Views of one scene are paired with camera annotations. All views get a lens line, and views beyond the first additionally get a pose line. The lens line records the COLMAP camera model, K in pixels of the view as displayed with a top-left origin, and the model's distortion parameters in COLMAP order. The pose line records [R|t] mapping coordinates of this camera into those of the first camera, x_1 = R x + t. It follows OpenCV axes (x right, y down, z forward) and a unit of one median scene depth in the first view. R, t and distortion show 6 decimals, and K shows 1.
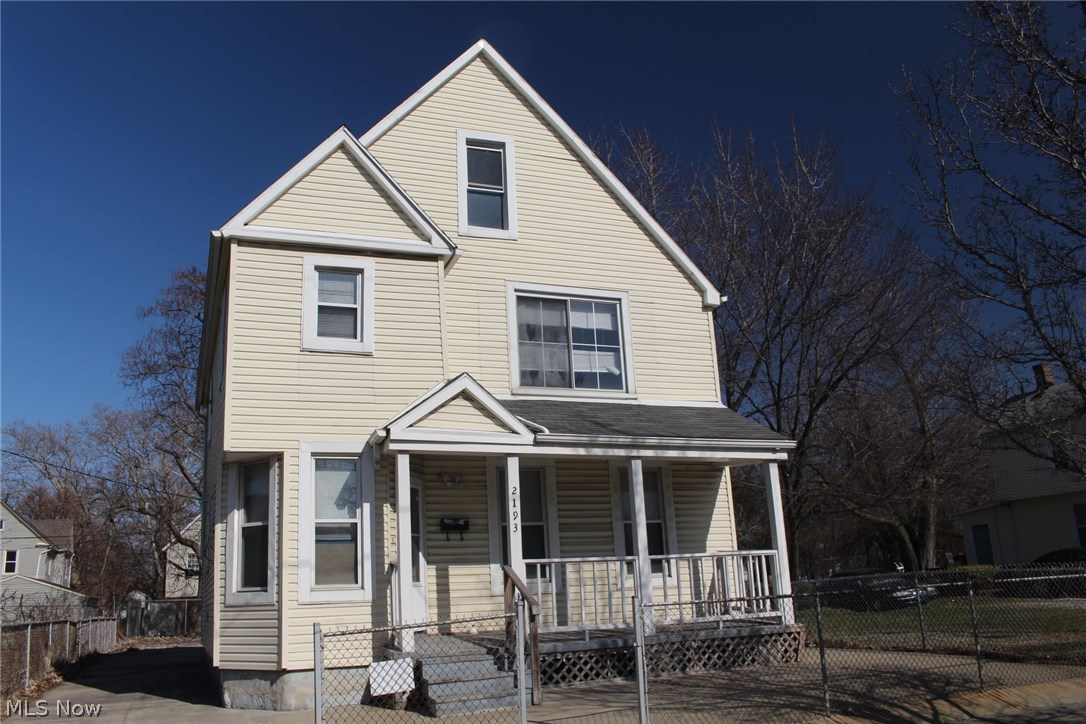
lens RADIAL K [[898.5, 0, 531.9], [0, 898.5, 362.3], [0, 0, 1]] dist [-0.168346, 0.148280]
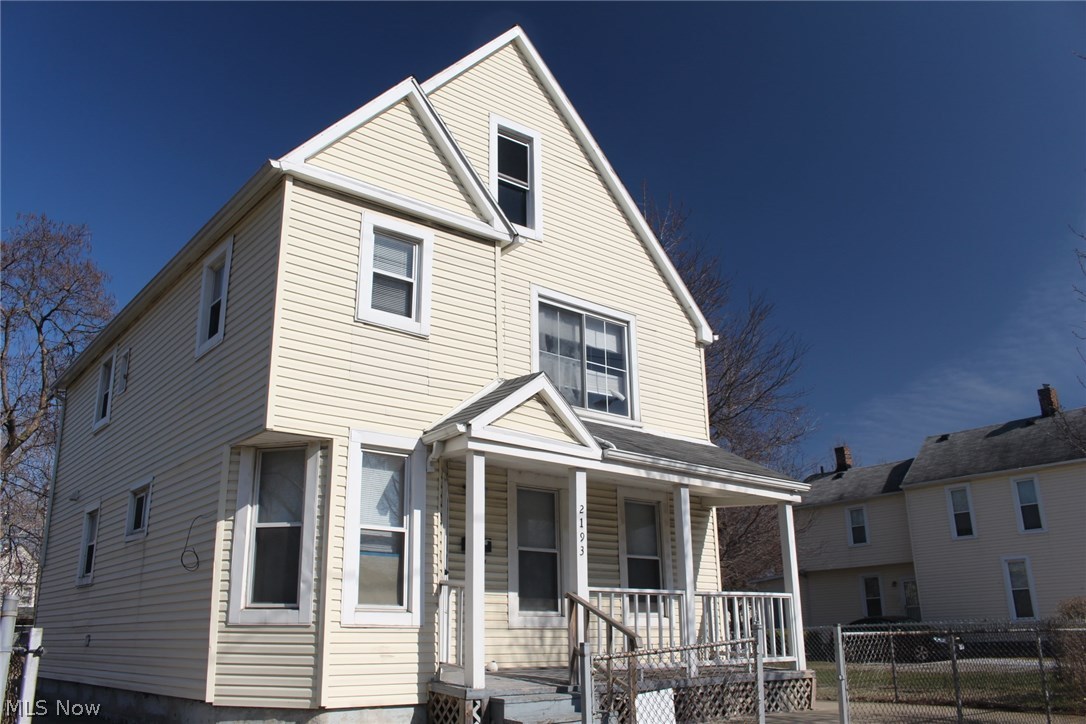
lens RADIAL K [[898.5, 0, 531.9], [0, 898.5, 362.3], [0, 0, 1]] dist [-0.168346, 0.148280]
pose [[0.950185, 0.129927, 0.283316, -0.318024], [-0.113499, 0.990799, -0.073723, 0.064865], [-0.290287, 0.037894, 0.956189, 0.144379]]
